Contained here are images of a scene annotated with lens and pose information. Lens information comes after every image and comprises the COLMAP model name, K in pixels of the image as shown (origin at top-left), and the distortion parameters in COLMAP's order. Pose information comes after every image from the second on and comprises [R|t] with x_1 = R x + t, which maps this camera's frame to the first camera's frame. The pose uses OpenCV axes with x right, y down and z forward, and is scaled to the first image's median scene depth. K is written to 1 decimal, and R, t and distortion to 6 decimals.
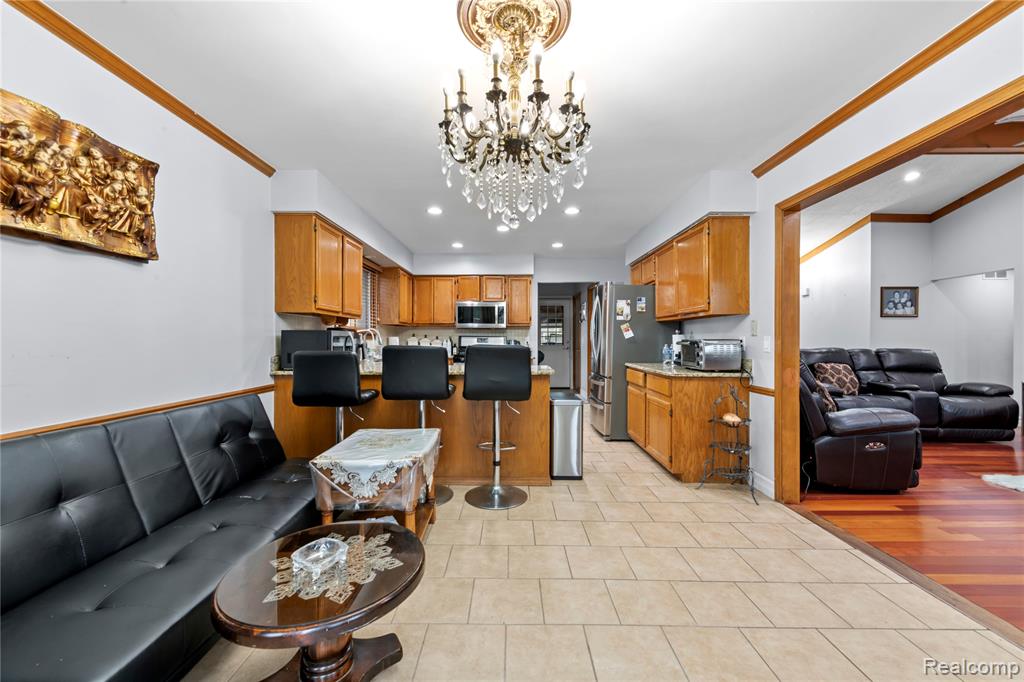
lens RADIAL K [[407.7, 0, 515.2], [0, 407.7, 342.4], [0, 0, 1]] dist [0.003749, 0.000291]
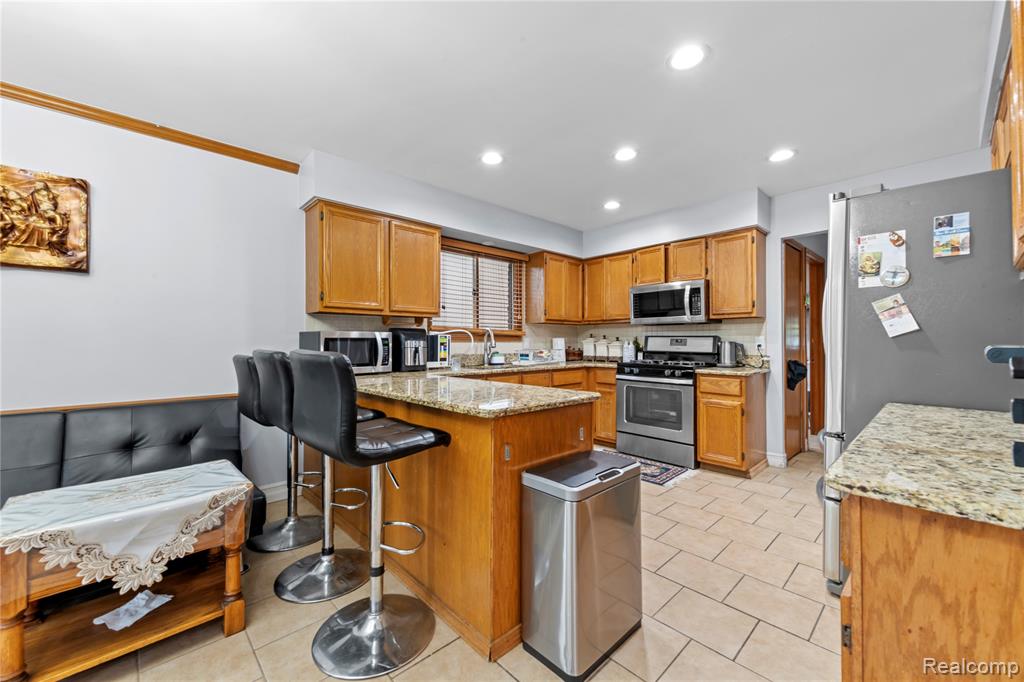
lens RADIAL K [[407.7, 0, 509.5], [0, 407.7, 339.6], [0, 0, 1]] dist [0.003749, 0.000291]
pose [[0.681242, -0.008357, -0.732011, 0.232427], [-0.000846, 0.999925, -0.012203, -0.000895], [0.732058, 0.008933, 0.681184, 0.373964]]
